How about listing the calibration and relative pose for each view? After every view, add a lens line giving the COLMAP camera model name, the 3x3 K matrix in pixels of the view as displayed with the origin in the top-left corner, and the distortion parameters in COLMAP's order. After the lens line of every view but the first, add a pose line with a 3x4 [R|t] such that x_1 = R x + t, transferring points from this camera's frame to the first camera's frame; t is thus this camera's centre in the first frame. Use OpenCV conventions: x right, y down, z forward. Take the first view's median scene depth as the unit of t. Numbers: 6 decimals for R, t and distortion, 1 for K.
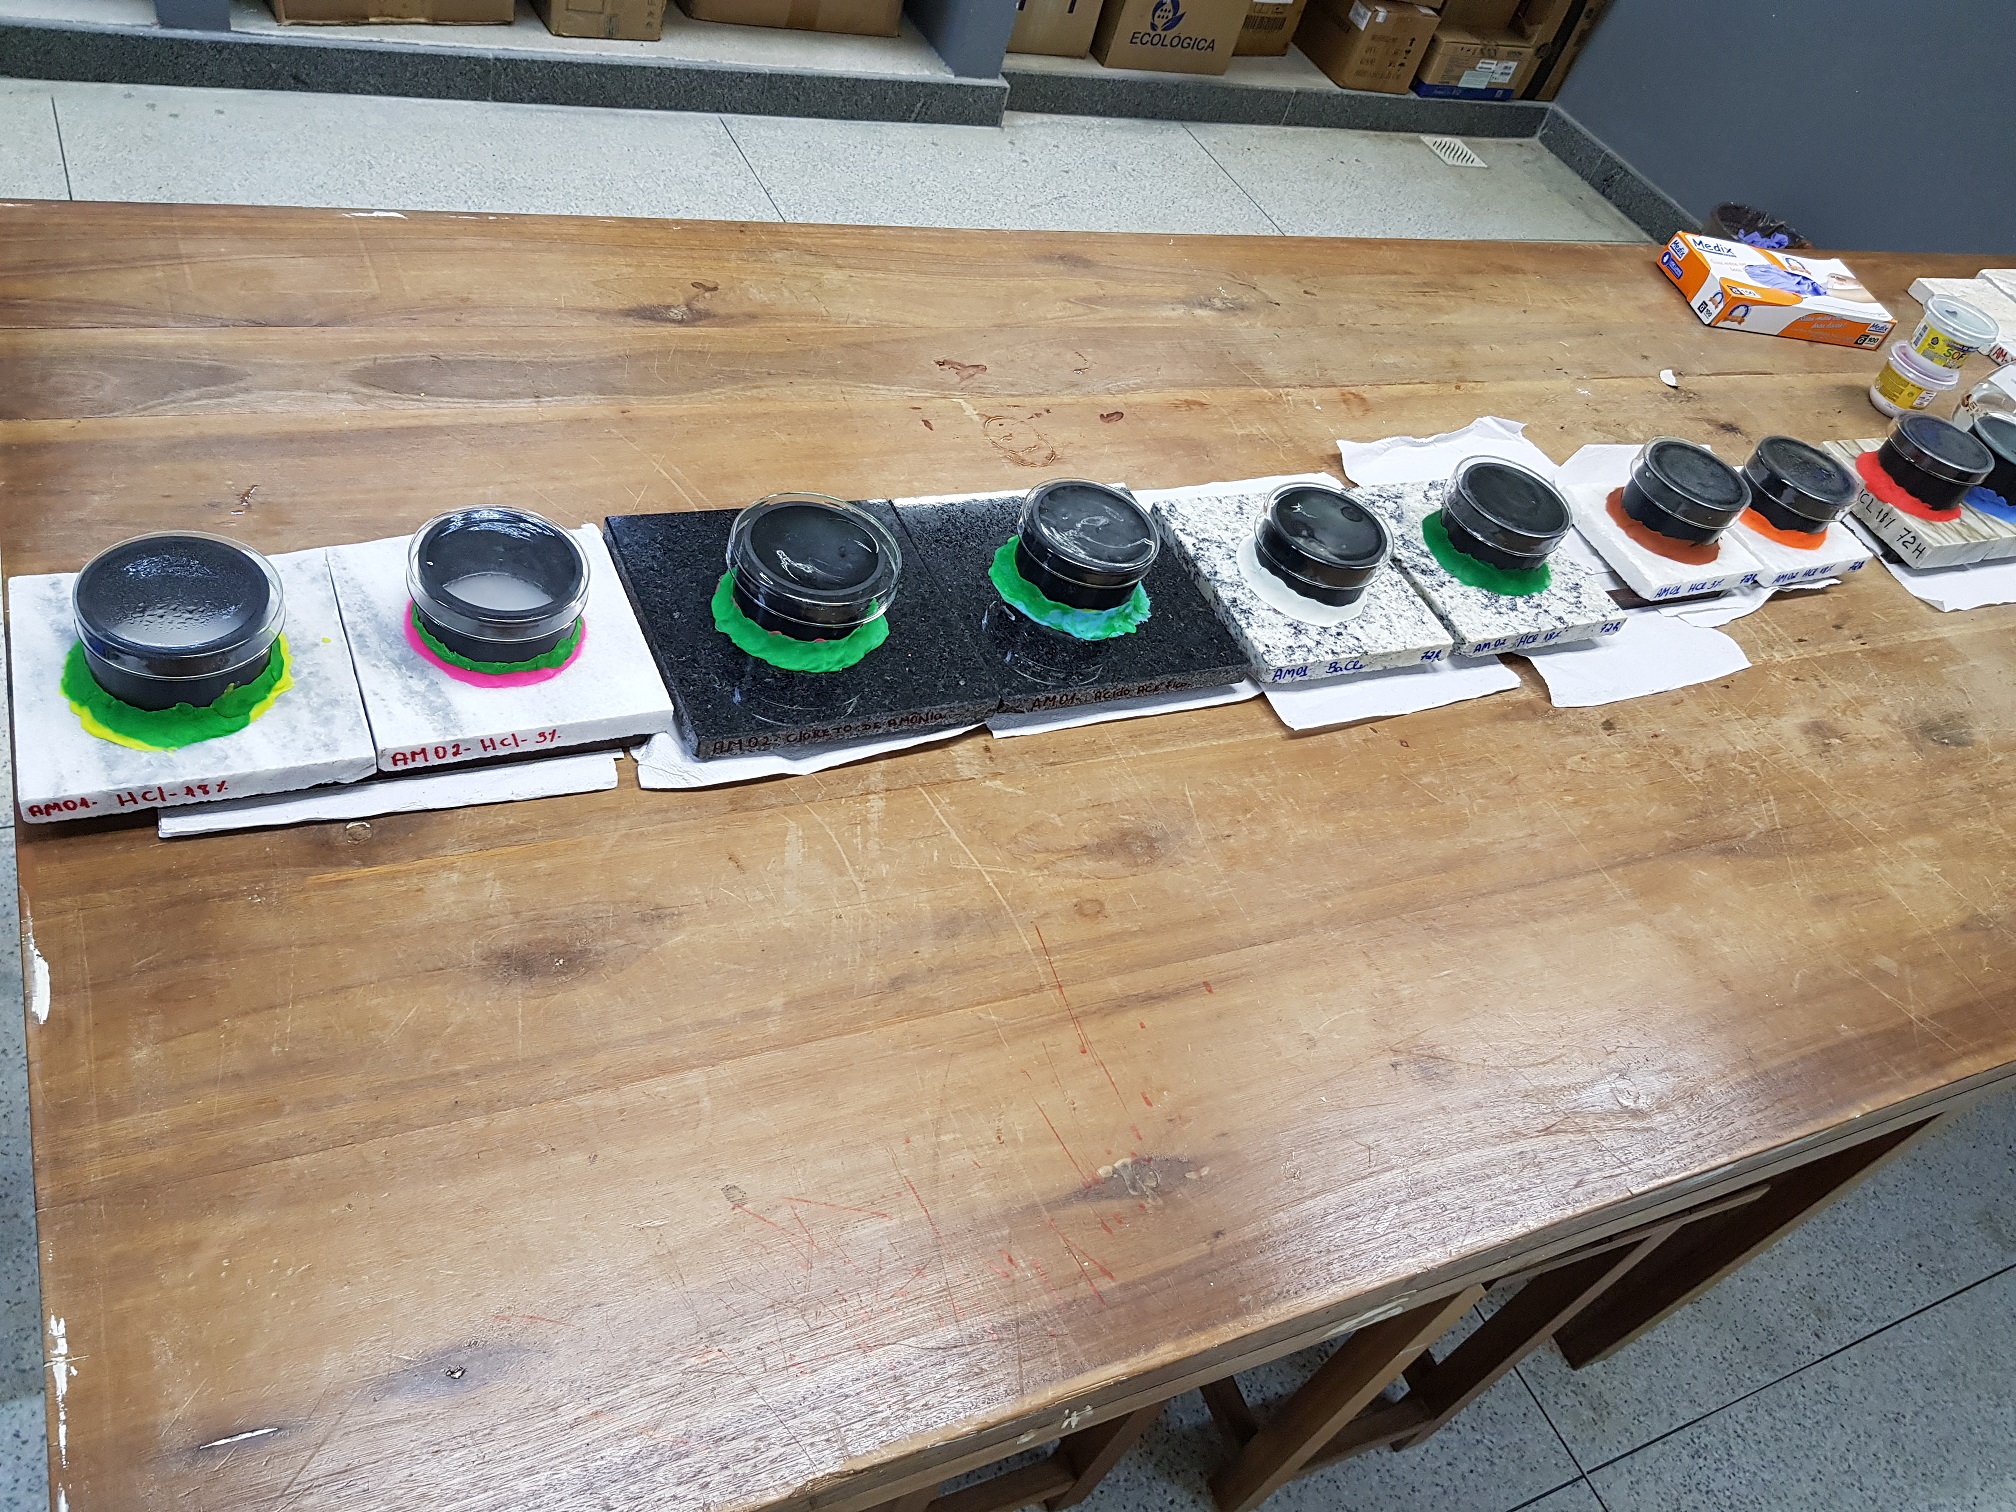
lens RADIAL K [[1588.2, 0, 994.2], [0, 1588.2, 730.0], [0, 0, 1]] dist [0.056432, -0.098308]
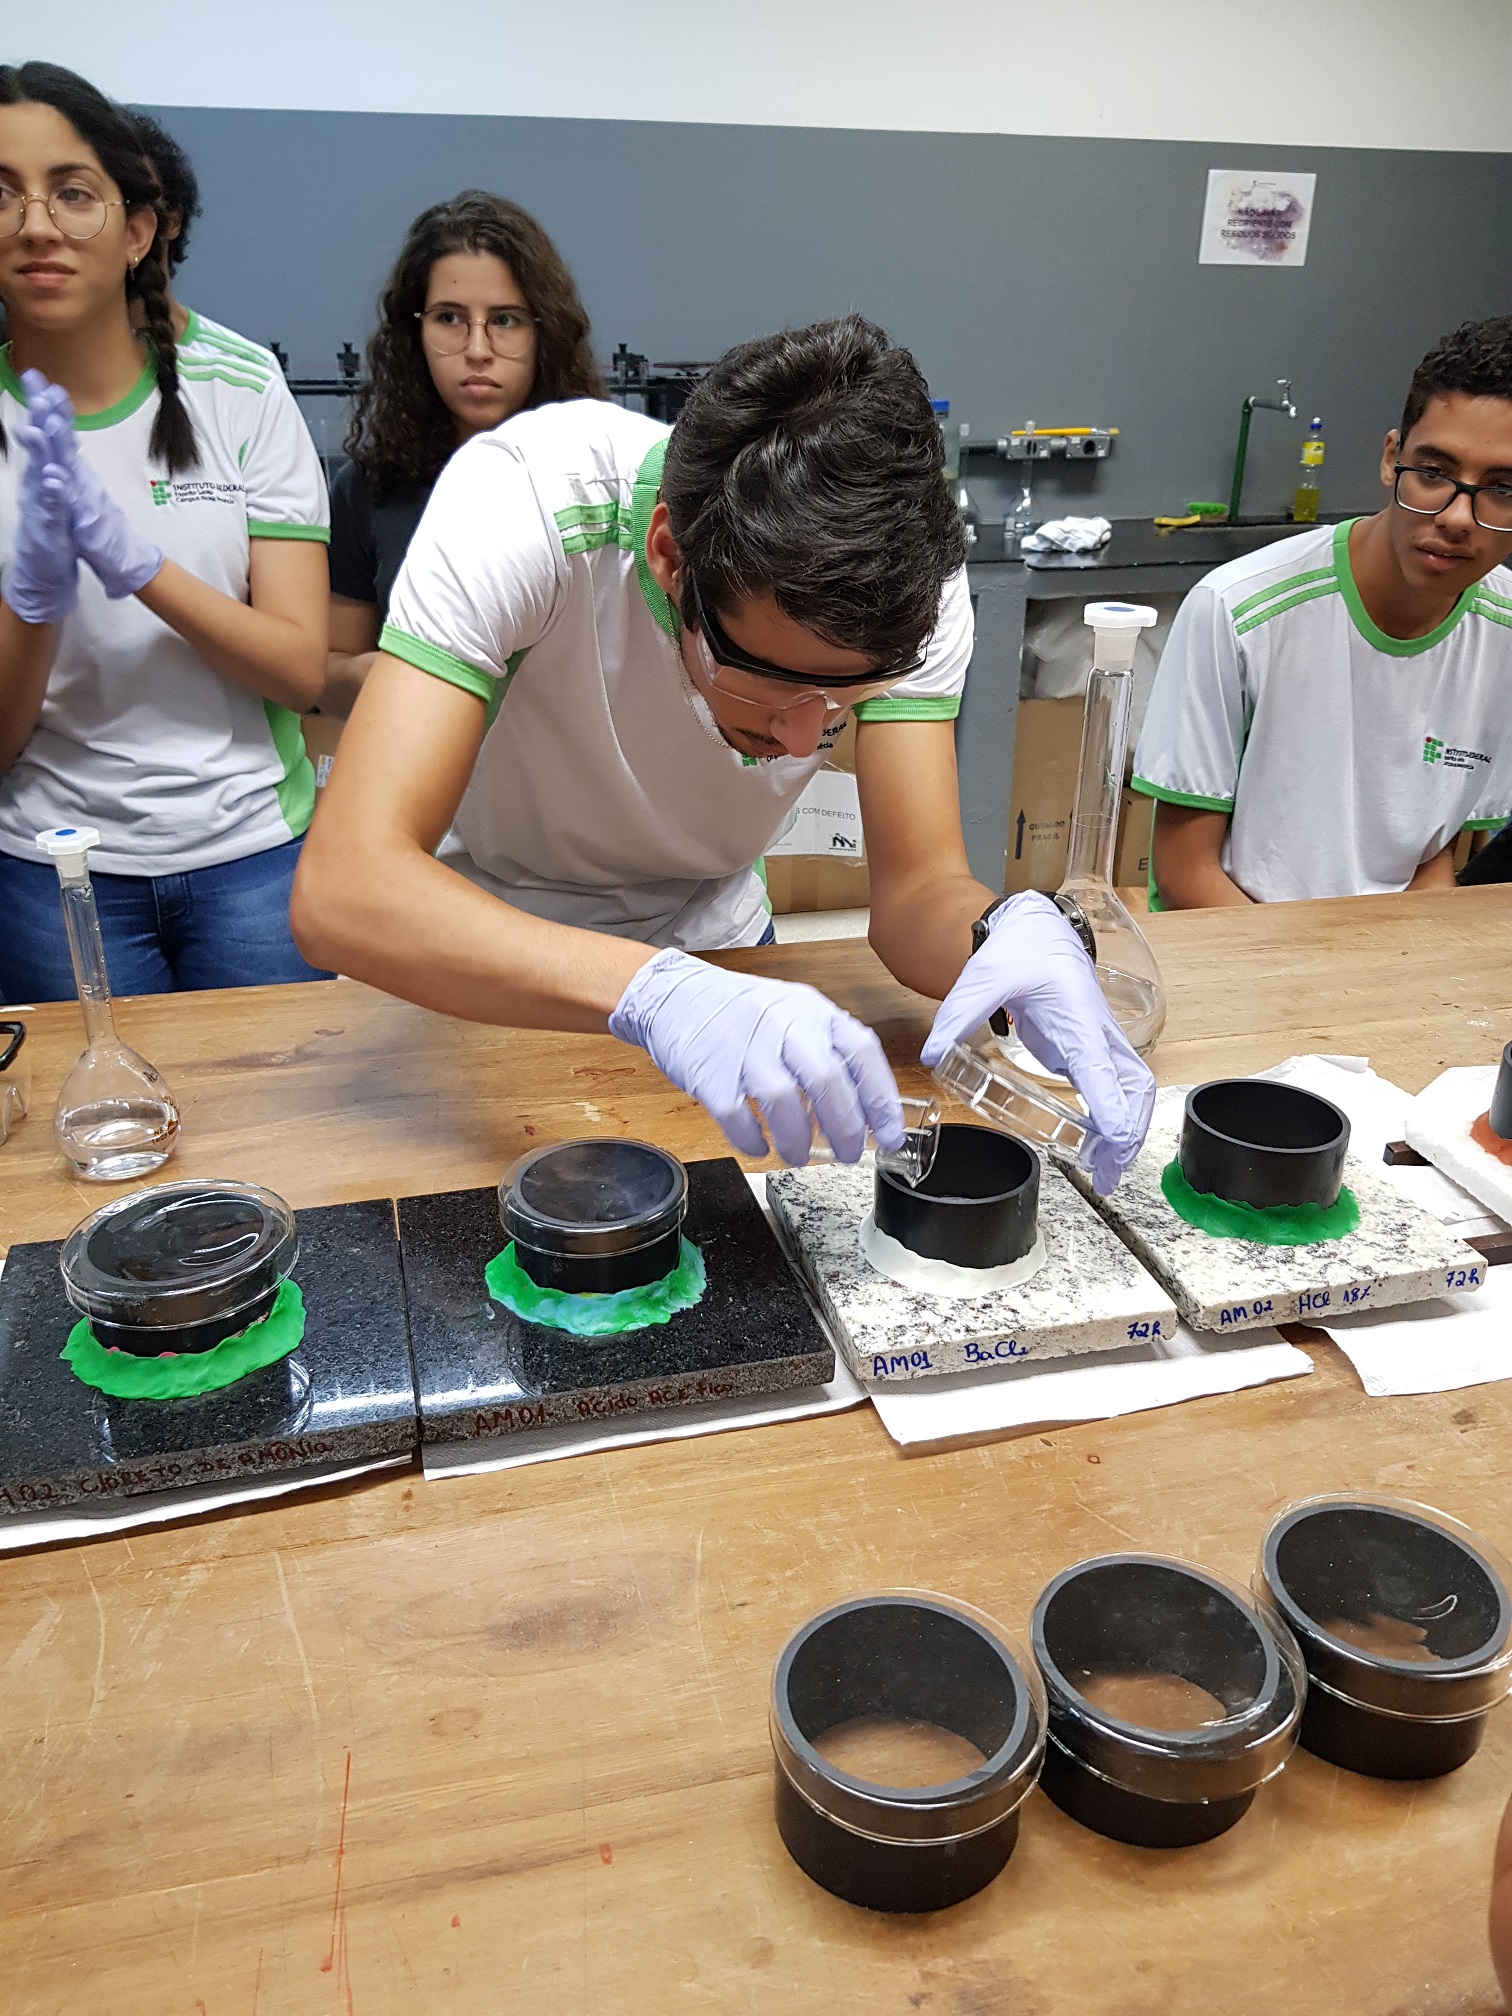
lens RADIAL K [[1588.2, 0, 758.0], [0, 1588.2, 971.7], [0, 0, 1]] dist [0.056432, -0.098308]
pose [[0.953936, -0.167048, -0.249201, 0.332457], [0.050492, 0.908187, -0.415508, 0.095899], [0.295731, 0.383786, 0.874787, 0.309090]]
